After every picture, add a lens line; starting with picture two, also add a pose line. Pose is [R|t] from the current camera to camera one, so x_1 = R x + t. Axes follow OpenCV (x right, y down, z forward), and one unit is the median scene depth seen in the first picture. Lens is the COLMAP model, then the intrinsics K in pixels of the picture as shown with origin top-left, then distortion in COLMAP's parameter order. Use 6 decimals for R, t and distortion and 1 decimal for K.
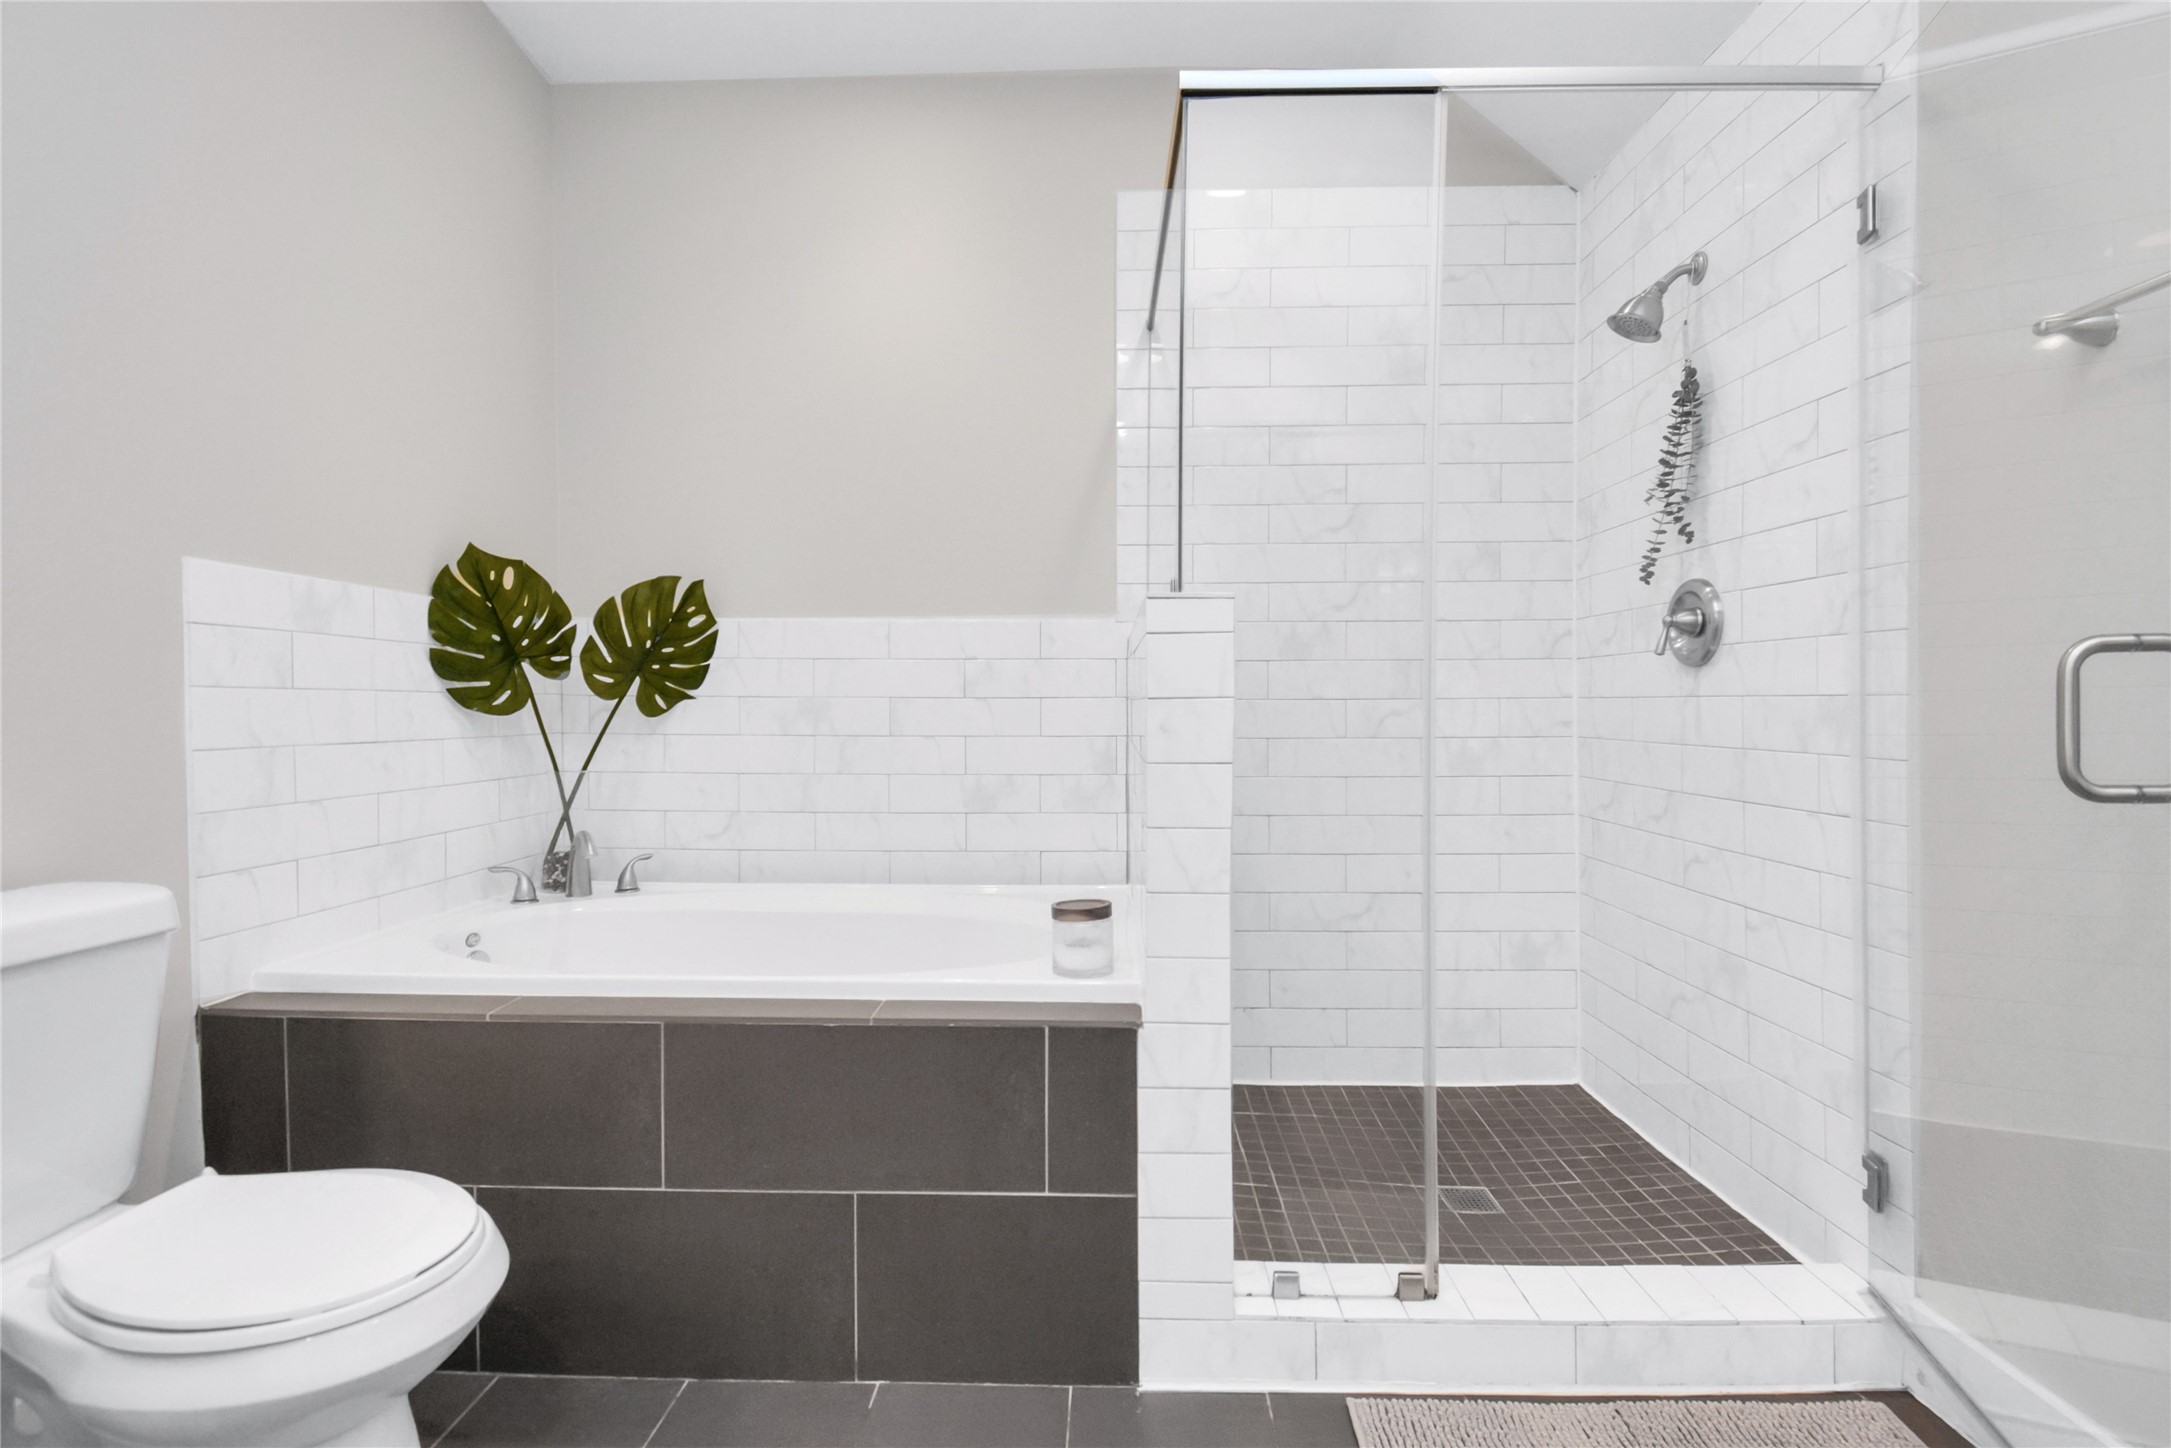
lens RADIAL K [[1042.4, 0, 1085.5], [0, 1042.4, 724.0], [0, 0, 1]] dist [0.003241, 0.000134]
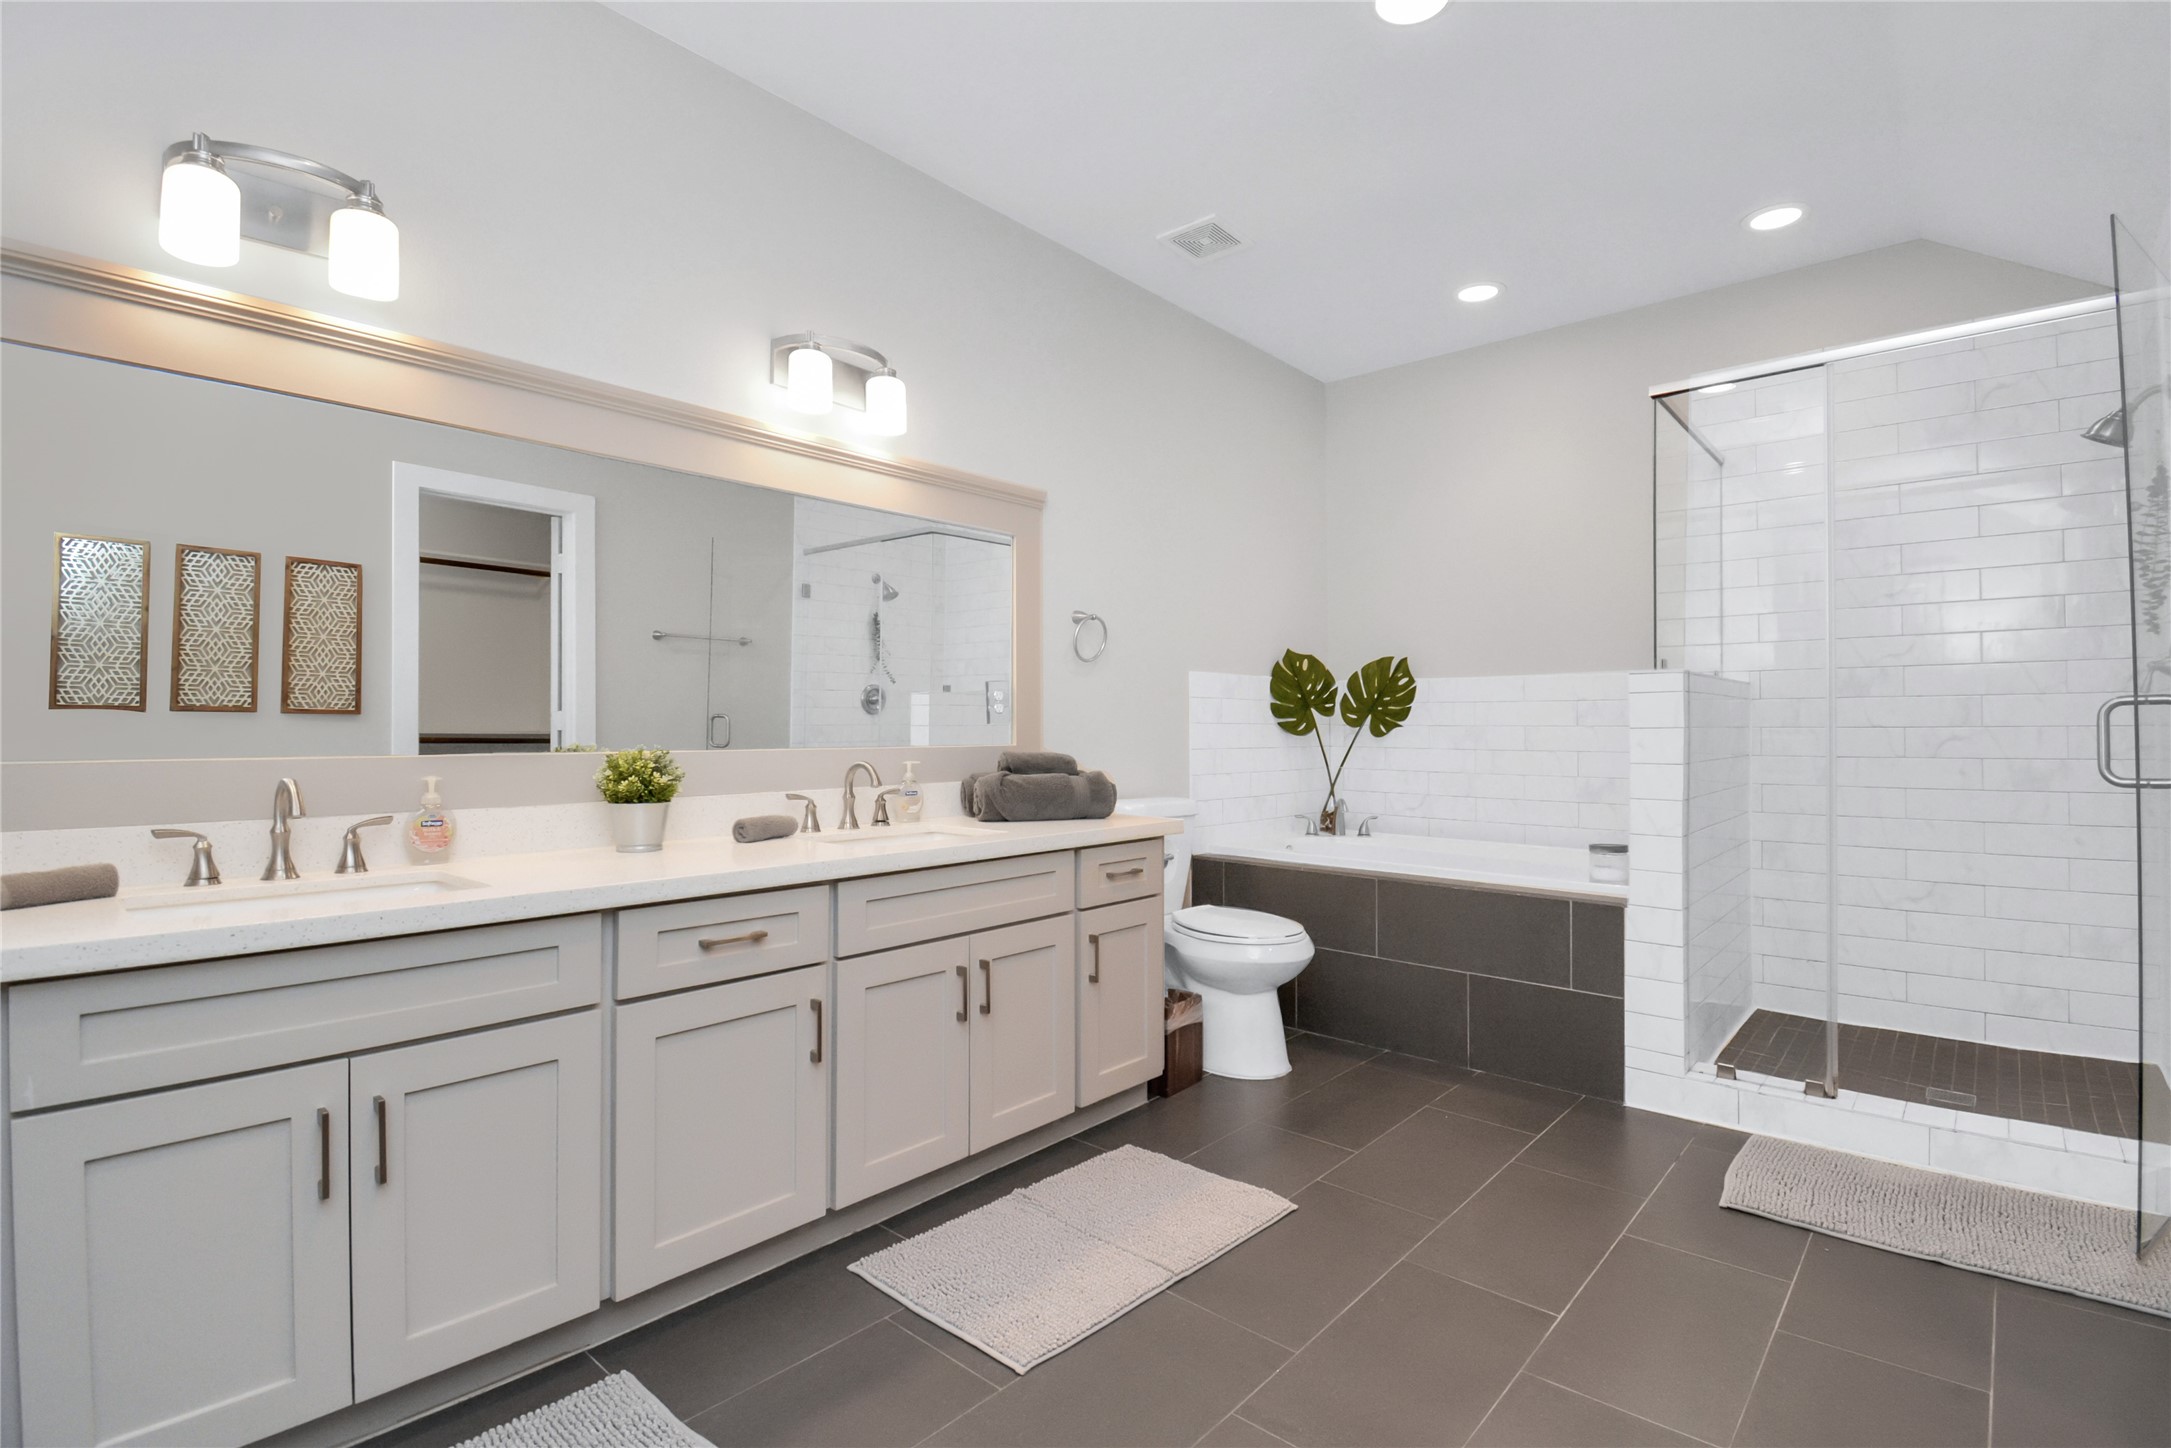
lens RADIAL K [[946.9, 0, 1066.4], [0, 946.9, 709.3], [0, 0, 1]] dist [0.009368, -0.022281]
pose [[0.745304, -0.013797, -0.666582, 0.280928], [-0.012244, 0.999334, -0.034374, 0.008091], [0.666613, 0.033781, 0.744638, -0.587804]]
